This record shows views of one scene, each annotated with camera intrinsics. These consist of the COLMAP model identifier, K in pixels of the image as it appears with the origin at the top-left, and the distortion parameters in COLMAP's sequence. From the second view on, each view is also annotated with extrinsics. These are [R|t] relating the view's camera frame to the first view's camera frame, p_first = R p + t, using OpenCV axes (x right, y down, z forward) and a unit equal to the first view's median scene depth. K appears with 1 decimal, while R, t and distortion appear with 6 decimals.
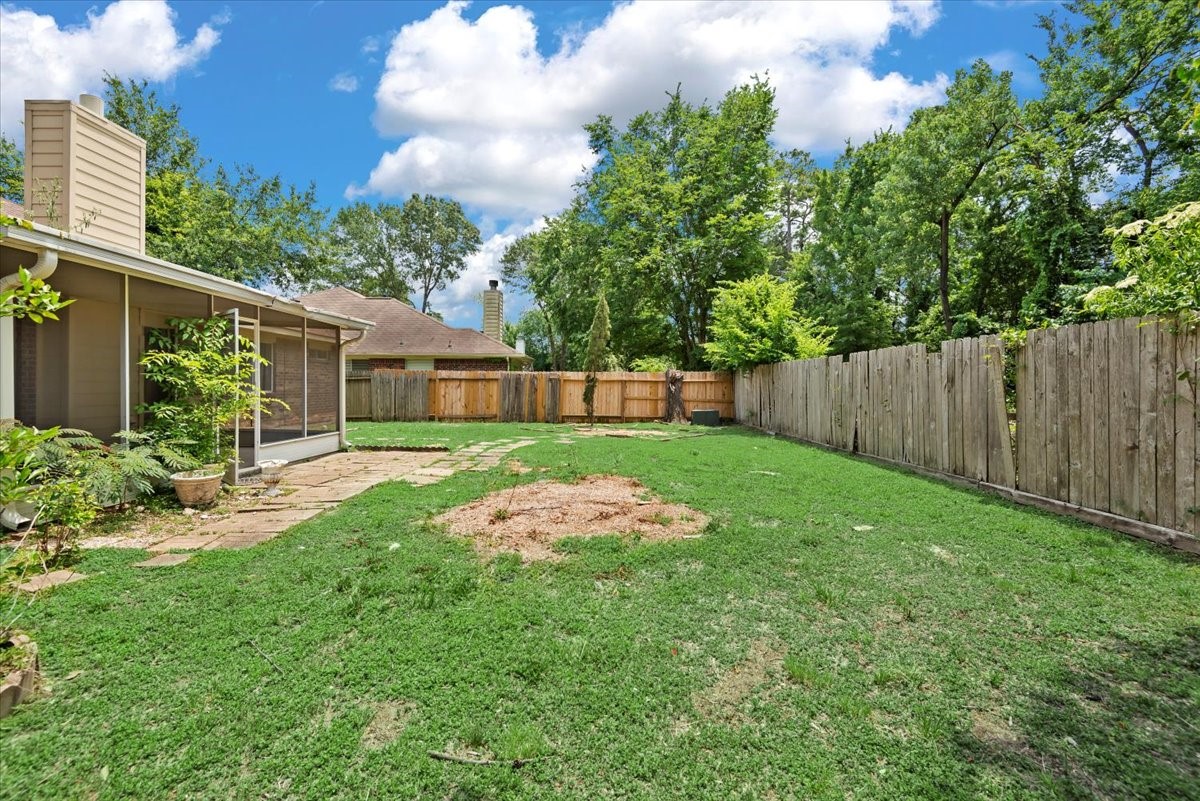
lens RADIAL K [[553.2, 0, 600.7], [0, 553.2, 389.9], [0, 0, 1]] dist [0.017901, -0.002896]
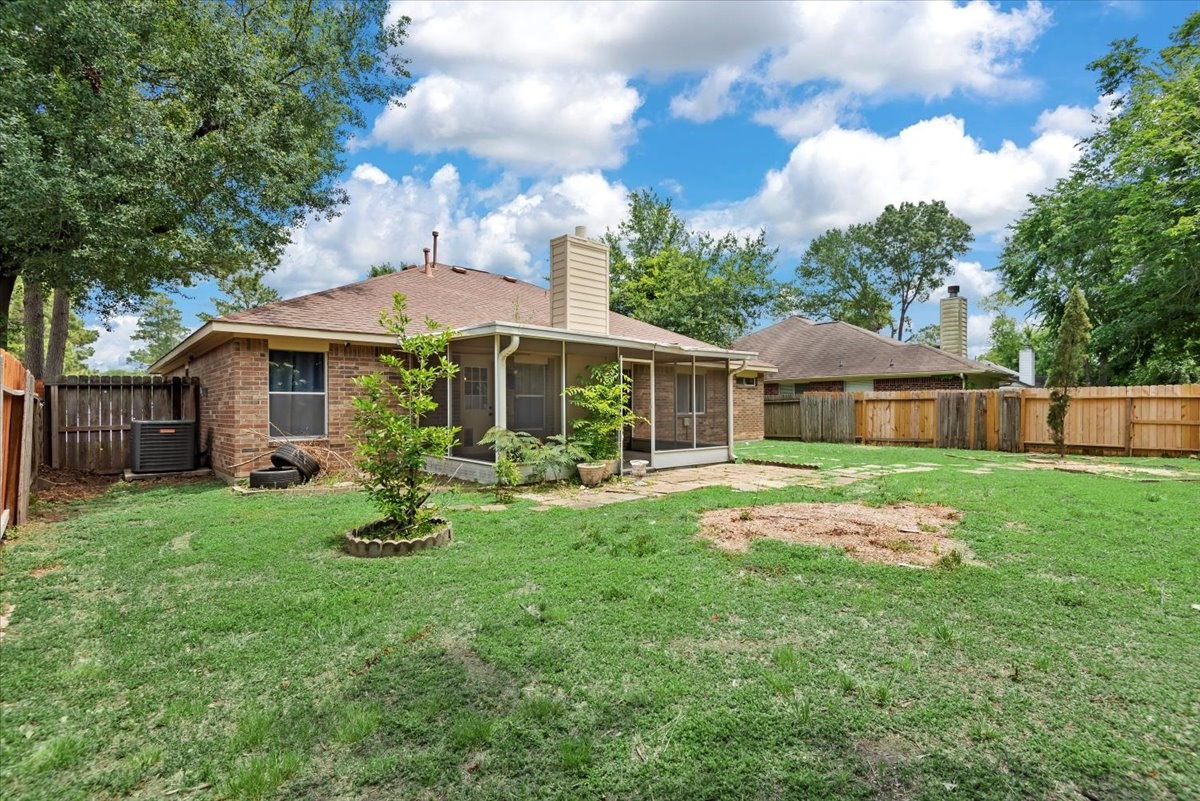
lens RADIAL K [[553.2, 0, 600.3], [0, 553.2, 406.9], [0, 0, 1]] dist [0.017901, -0.002896]
pose [[0.671914, -0.009025, -0.740574, 0.119251], [0.001514, 0.999940, -0.010812, 0.001860], [0.740627, 0.006144, 0.671888, -0.003724]]
